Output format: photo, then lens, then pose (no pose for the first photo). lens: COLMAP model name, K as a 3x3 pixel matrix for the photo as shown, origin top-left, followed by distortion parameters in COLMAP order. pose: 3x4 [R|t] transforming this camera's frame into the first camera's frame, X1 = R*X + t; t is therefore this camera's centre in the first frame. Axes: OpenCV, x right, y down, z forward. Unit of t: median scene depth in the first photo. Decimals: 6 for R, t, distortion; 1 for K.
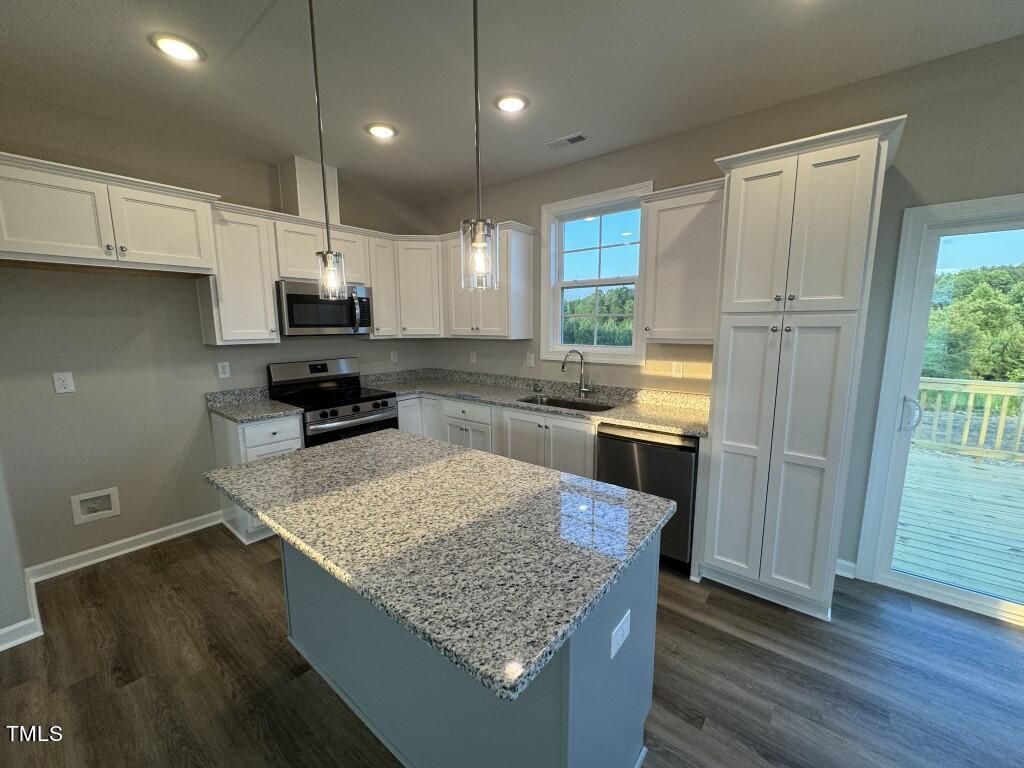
lens RADIAL K [[406.9, 0, 511.7], [0, 406.9, 384.7], [0, 0, 1]] dist [-0.003784, 0.001401]
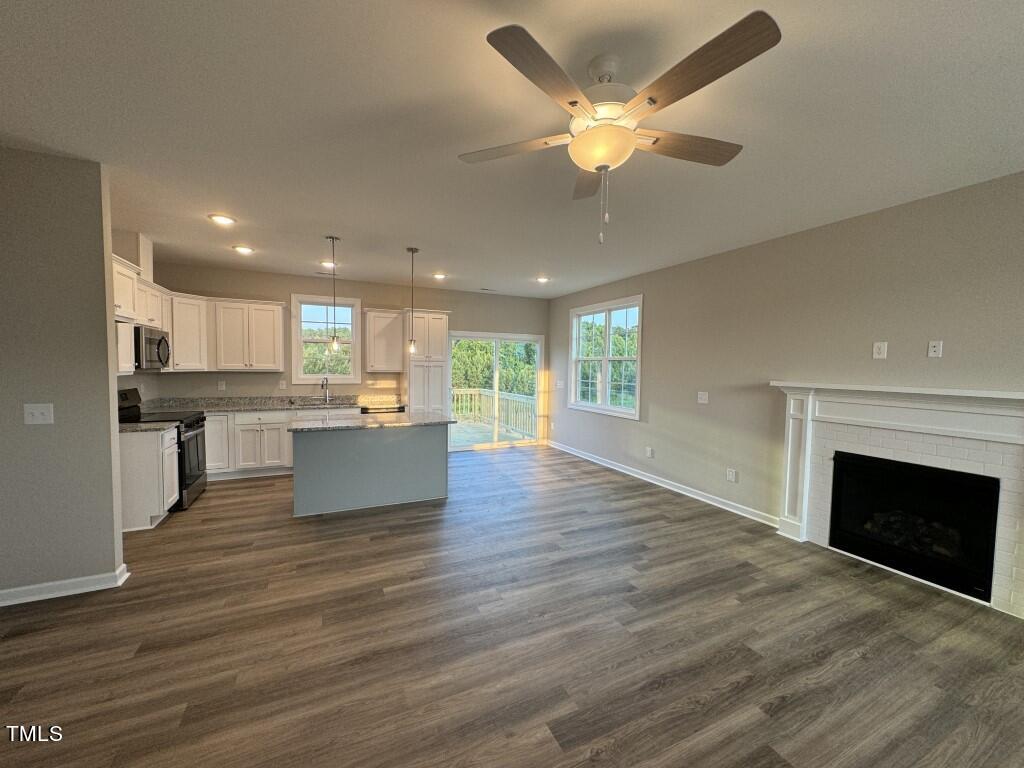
lens RADIAL K [[406.9, 0, 509.5], [0, 406.9, 385.8], [0, 0, 1]] dist [-0.003784, 0.001401]
pose [[0.440089, -0.035154, 0.897266, -1.241722], [0.116010, 0.993085, -0.017993, 0.092959], [-0.890429, 0.112010, 0.441124, -0.609357]]
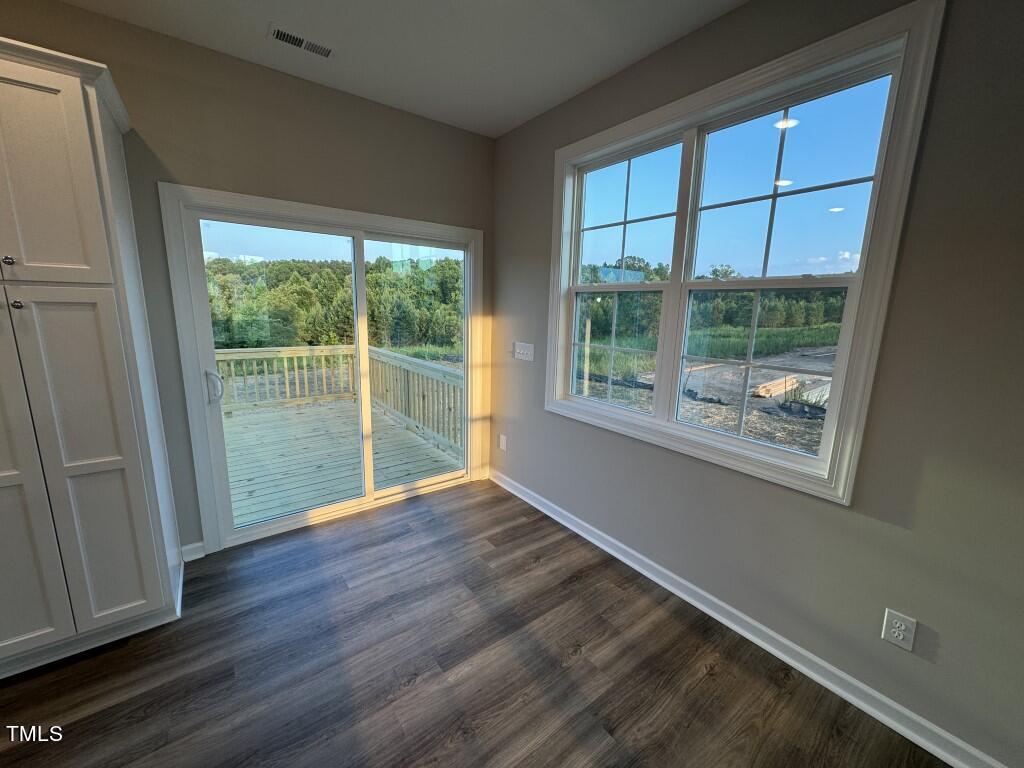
lens RADIAL K [[406.9, 0, 512.5], [0, 406.9, 382.9], [0, 0, 1]] dist [-0.003784, 0.001401]
pose [[0.243650, -0.169795, 0.954884, 0.115889], [0.119433, 0.982315, 0.144198, 0.001832], [-0.962481, 0.078911, 0.259620, -0.023705]]
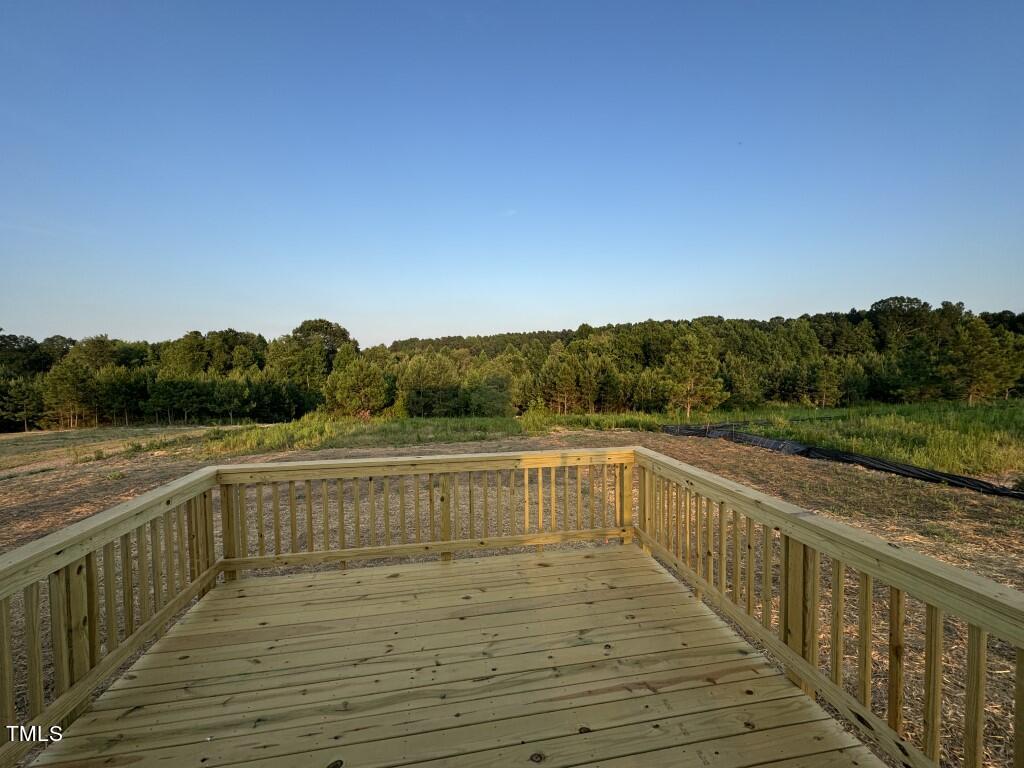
lens RADIAL K [[406.9, 0, 511.1], [0, 406.9, 387.0], [0, 0, 1]] dist [-0.003784, 0.001401]
pose [[0.659394, -0.037821, 0.750845, 0.793270], [0.119832, 0.991252, -0.055307, -0.153647], [-0.742185, 0.126445, 0.658158, 0.724799]]
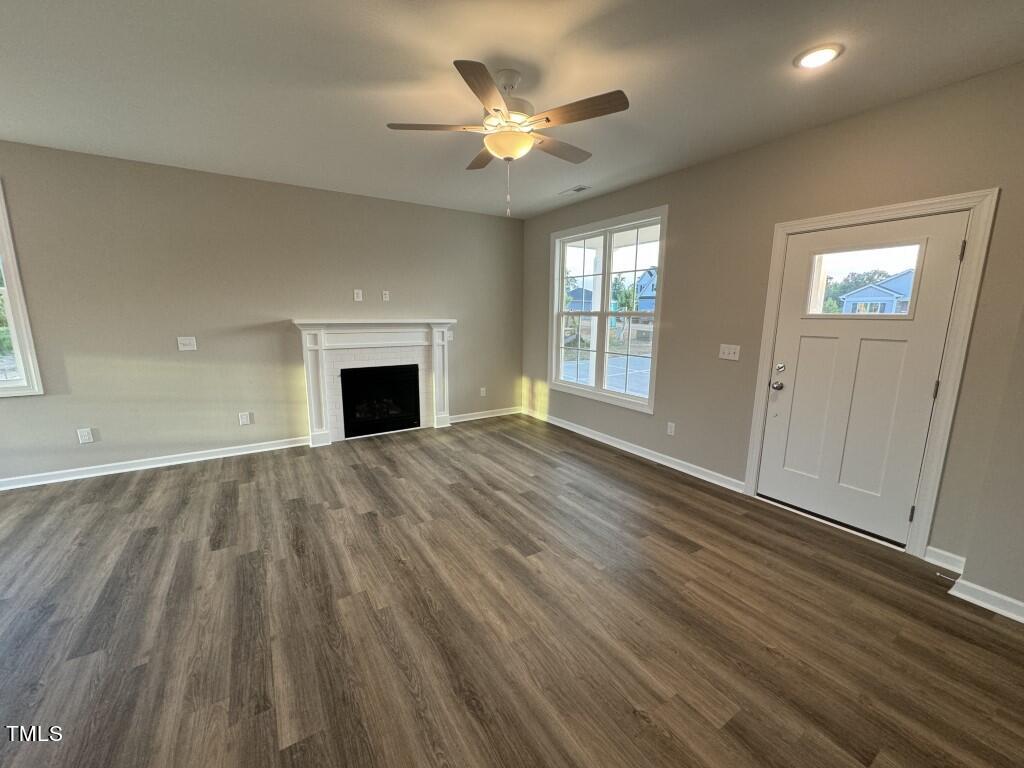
lens RADIAL K [[406.9, 0, 514.4], [0, 406.9, 385.1], [0, 0, 1]] dist [-0.003784, 0.001401]
pose [[-0.947589, -0.058691, 0.314055, -0.938454], [0.044715, 0.948944, 0.312260, -0.039493], [-0.316347, 0.309937, -0.896584, 0.312032]]
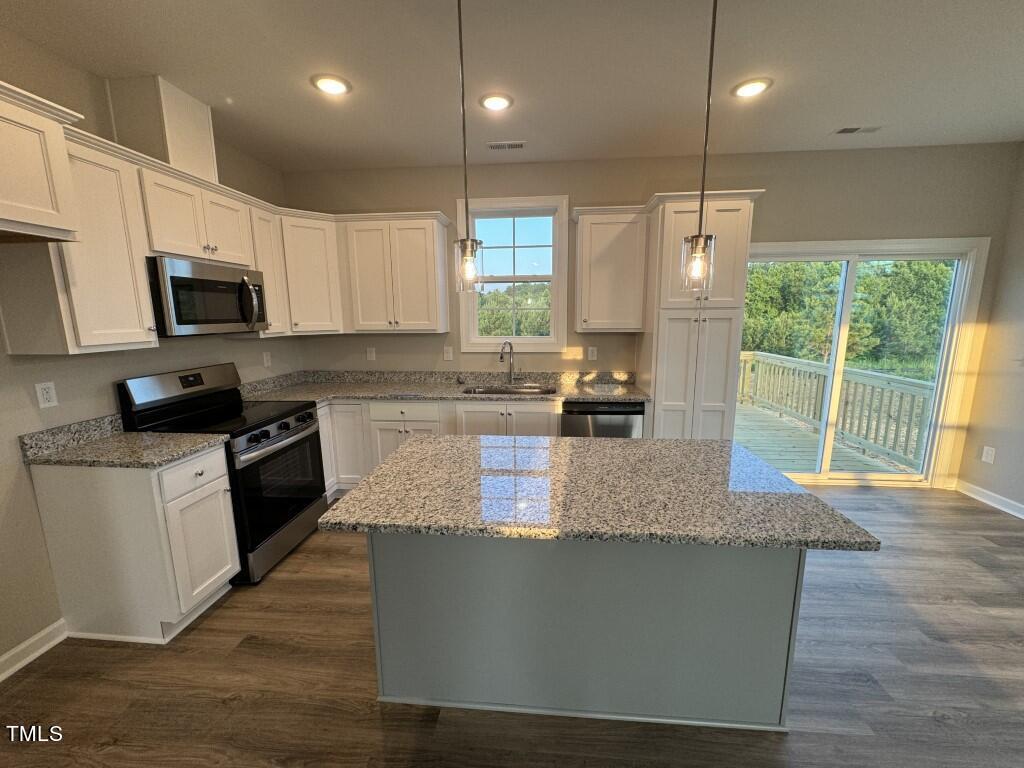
lens RADIAL K [[406.9, 0, 511.1], [0, 406.9, 384.5], [0, 0, 1]] dist [-0.003784, 0.001401]
pose [[0.832961, -0.096554, 0.544842, -0.476002], [0.086525, 0.995273, 0.044096, -0.019127], [-0.546524, 0.010412, 0.837379, 0.100942]]
